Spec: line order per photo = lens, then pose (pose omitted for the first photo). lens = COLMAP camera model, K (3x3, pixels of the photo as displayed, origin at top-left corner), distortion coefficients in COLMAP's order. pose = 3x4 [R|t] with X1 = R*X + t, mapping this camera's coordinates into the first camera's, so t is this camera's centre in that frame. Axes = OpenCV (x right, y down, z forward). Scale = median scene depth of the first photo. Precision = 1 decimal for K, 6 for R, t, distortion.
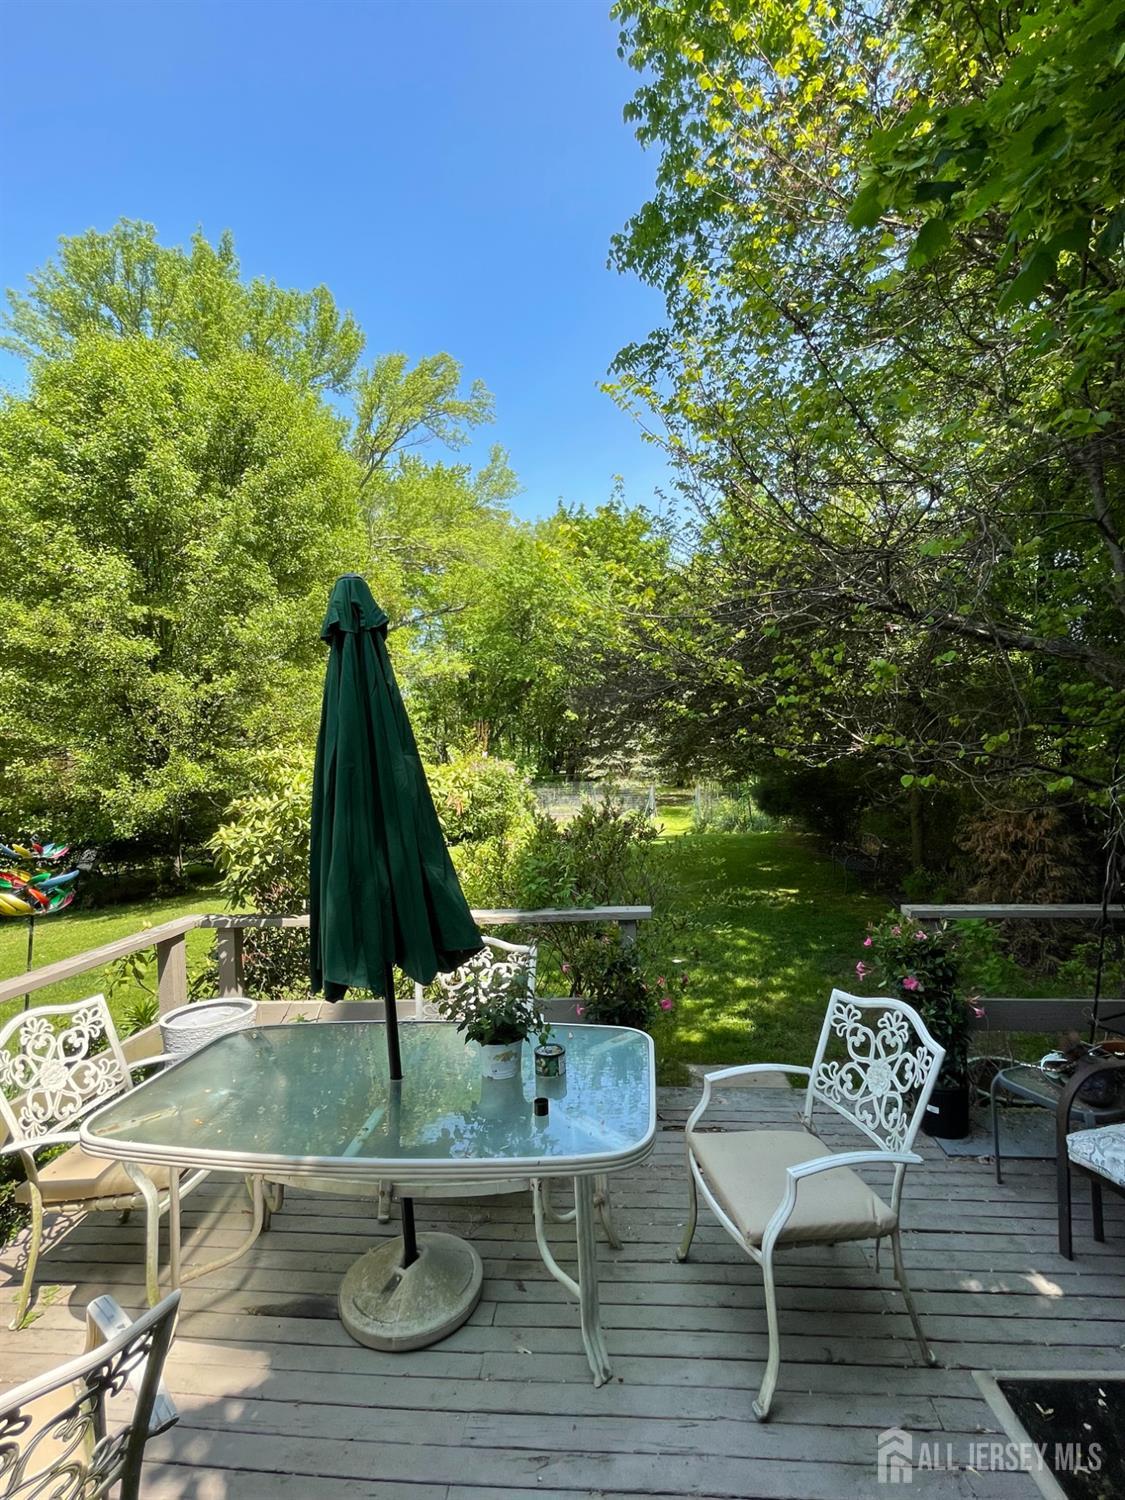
lens RADIAL K [[706.3, 0, 562.5], [0, 706.3, 749.9], [0, 0, 1]] dist [-0.004677, 0.000231]
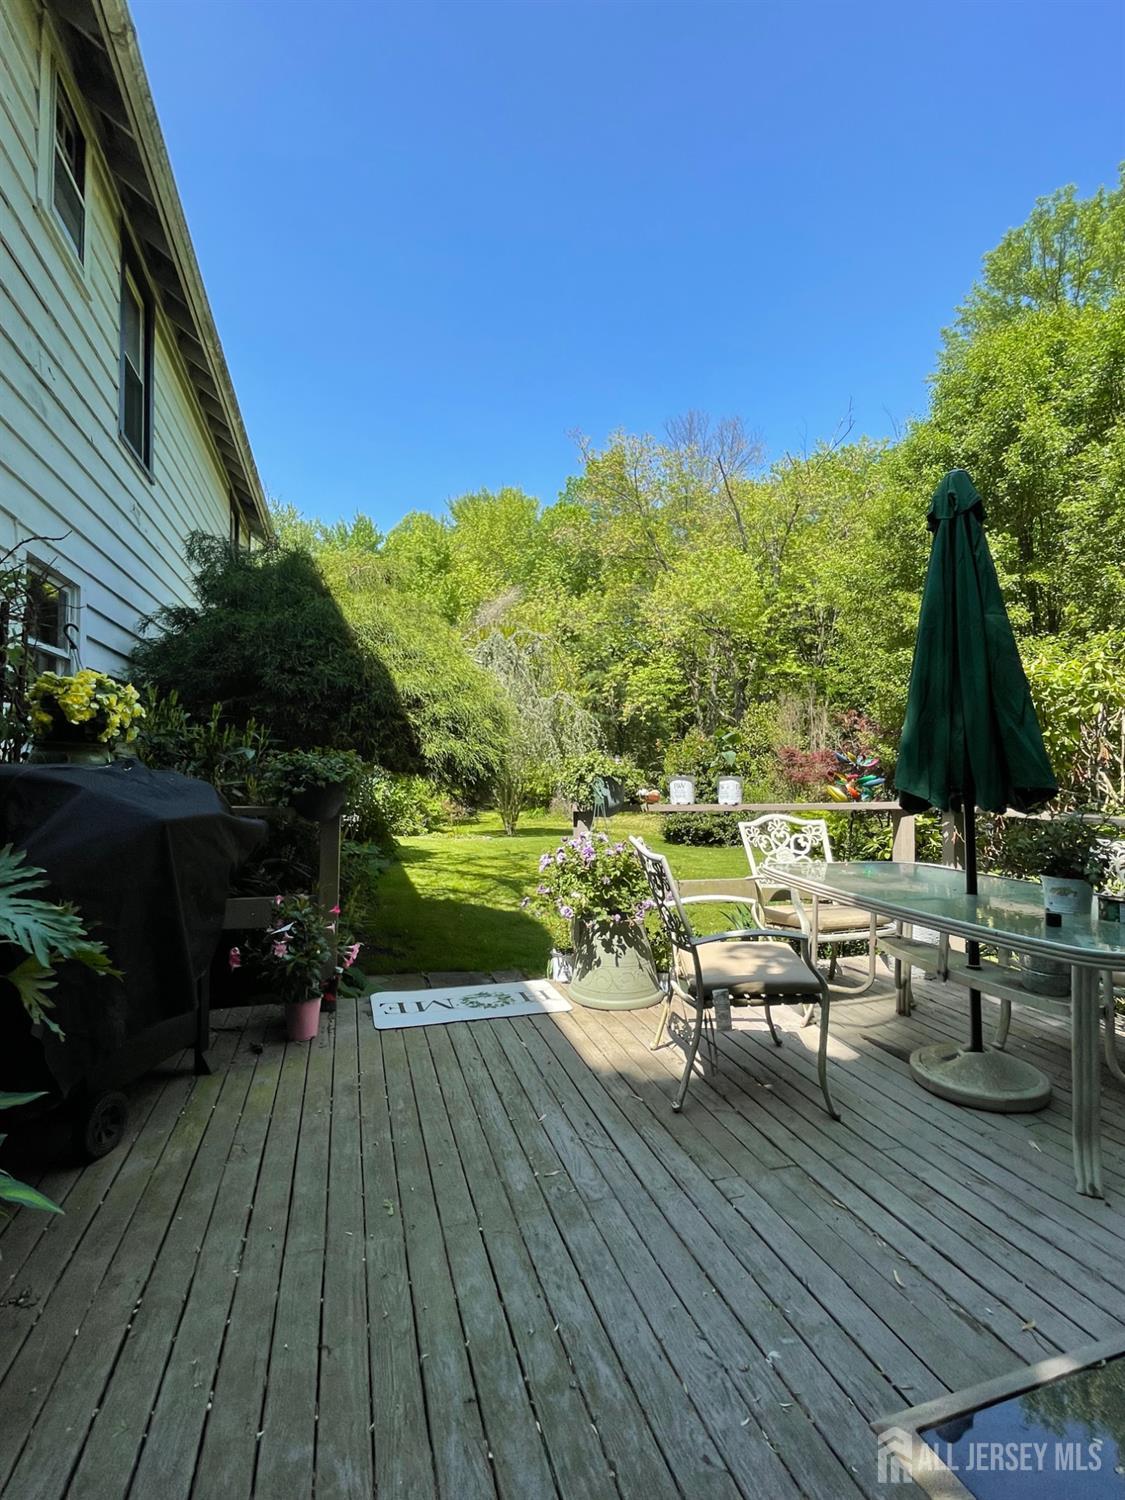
lens RADIAL K [[706.3, 0, 563.4], [0, 706.3, 748.2], [0, 0, 1]] dist [-0.004677, 0.000231]
pose [[0.379949, 0.020158, -0.924788, 0.122524], [-0.014193, 0.999772, 0.015962, 0.046198], [0.924899, 0.007061, 0.380148, -0.013036]]
